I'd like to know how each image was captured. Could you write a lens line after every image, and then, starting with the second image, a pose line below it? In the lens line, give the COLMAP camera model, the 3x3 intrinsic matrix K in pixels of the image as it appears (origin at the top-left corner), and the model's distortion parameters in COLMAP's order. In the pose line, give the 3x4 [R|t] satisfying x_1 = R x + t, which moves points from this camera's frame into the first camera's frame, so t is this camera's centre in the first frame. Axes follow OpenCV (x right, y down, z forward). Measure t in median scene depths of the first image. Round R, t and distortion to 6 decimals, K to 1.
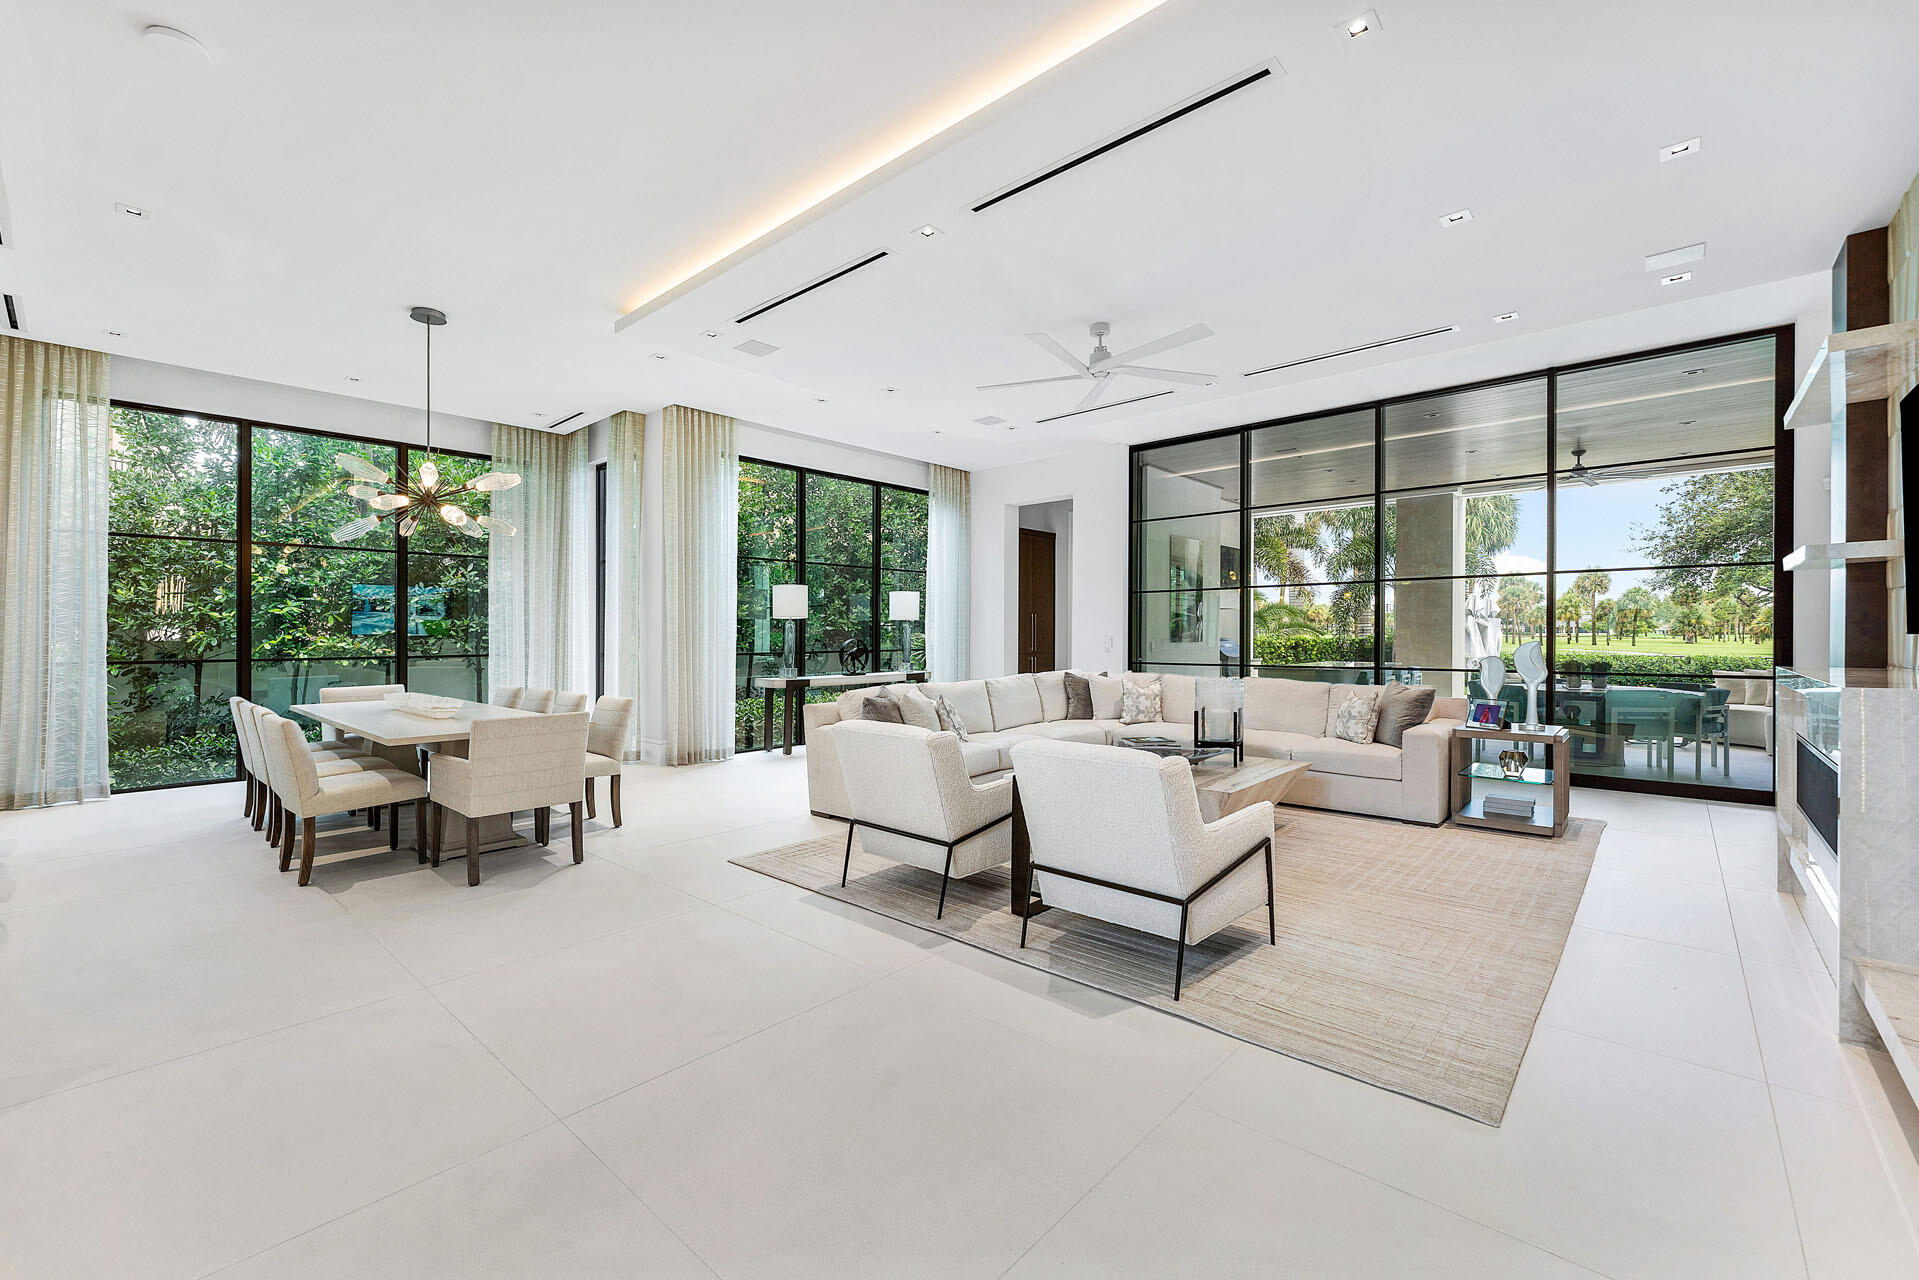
lens RADIAL K [[790.3, 0, 943.0], [0, 790.3, 653.1], [0, 0, 1]] dist [0.000064, 0.000812]
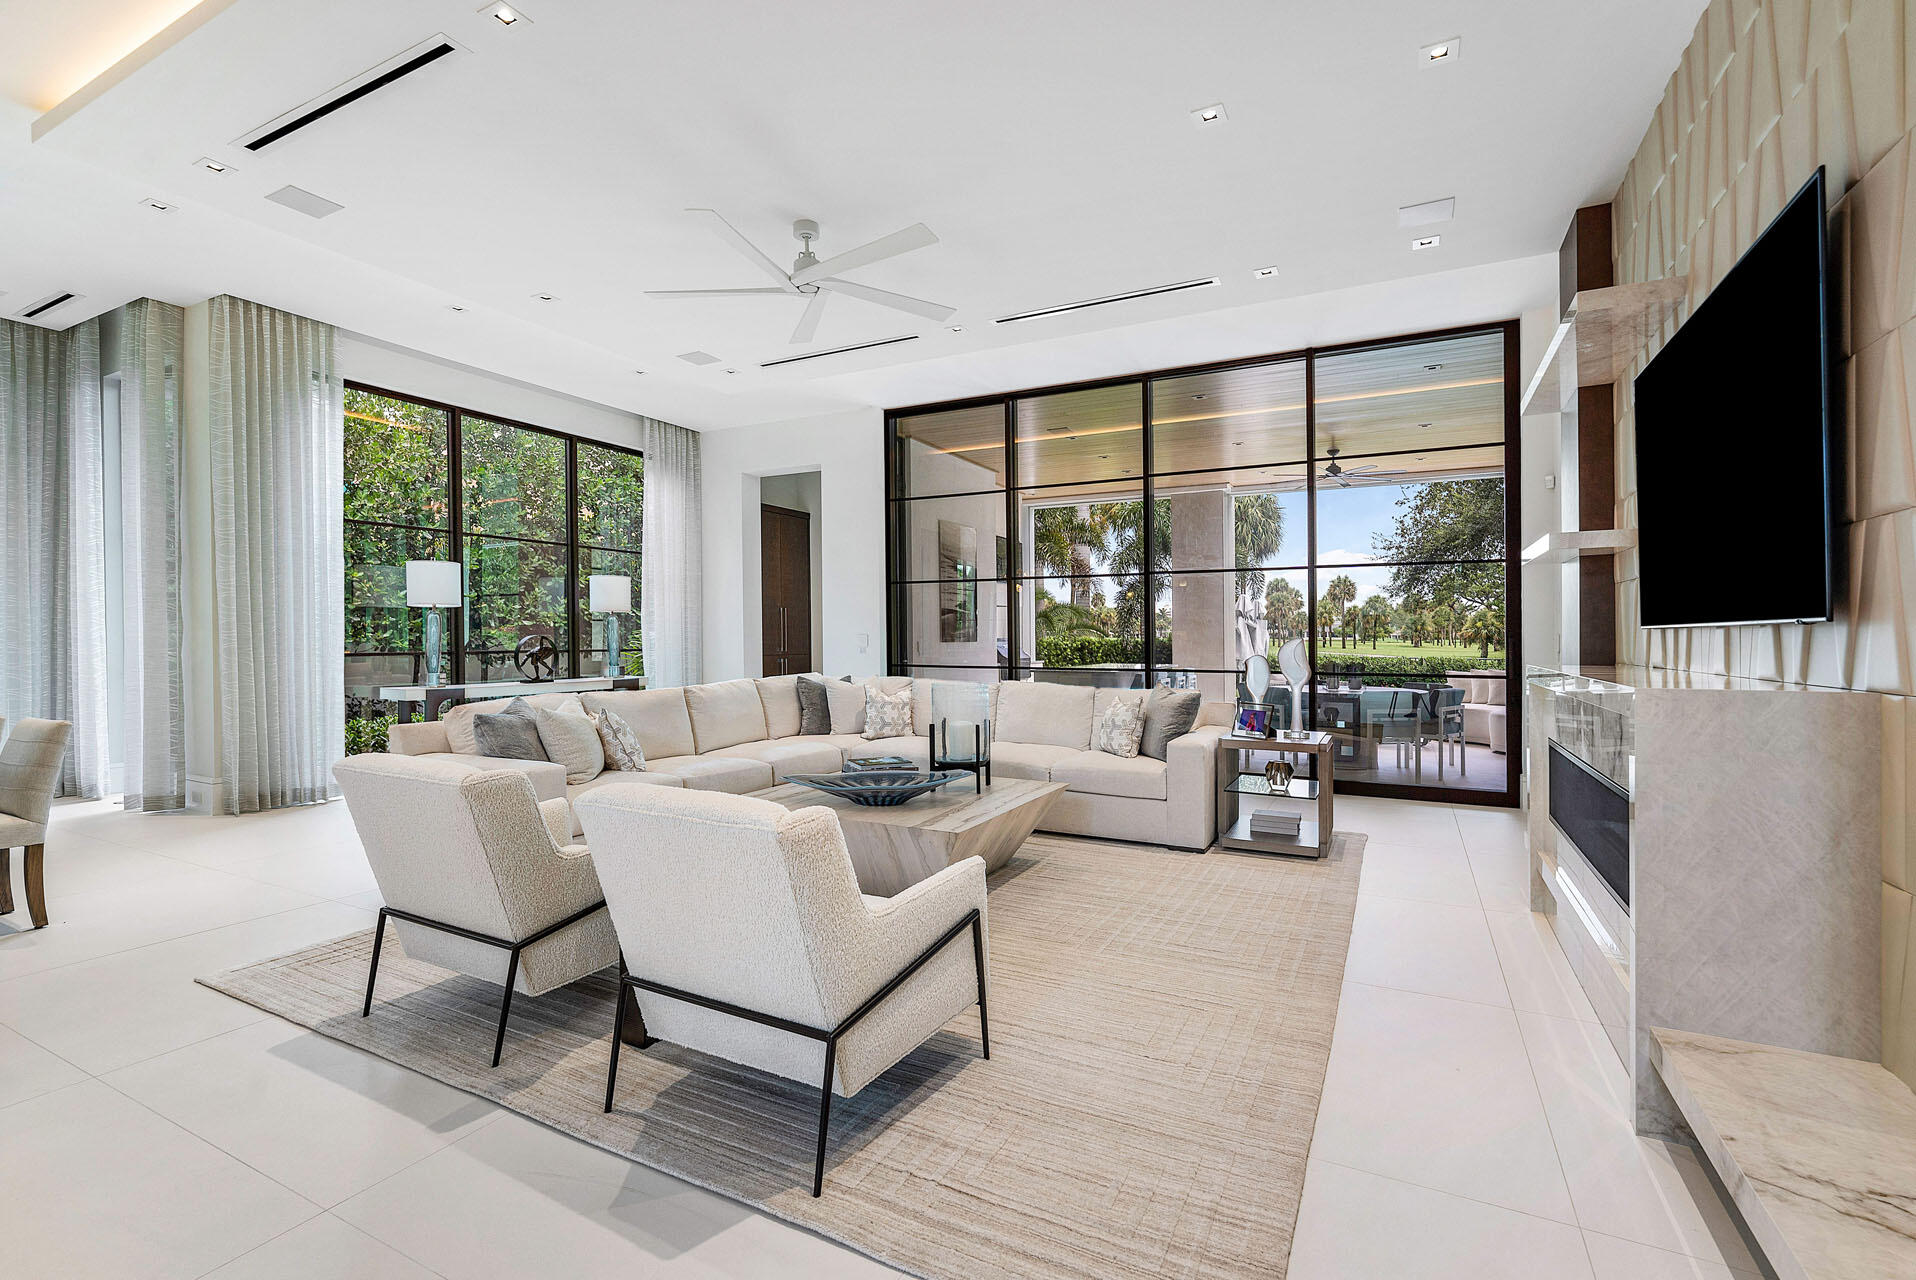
lens RADIAL K [[835.9, 0, 959.1], [0, 835.9, 634.2], [0, 0, 1]] dist [-0.004008, 0.000041]
pose [[0.966695, 0.005989, 0.255862, 0.118138], [0.001027, 0.999627, -0.027279, 0.005372], [-0.255930, 0.026633, 0.966328, 0.161189]]
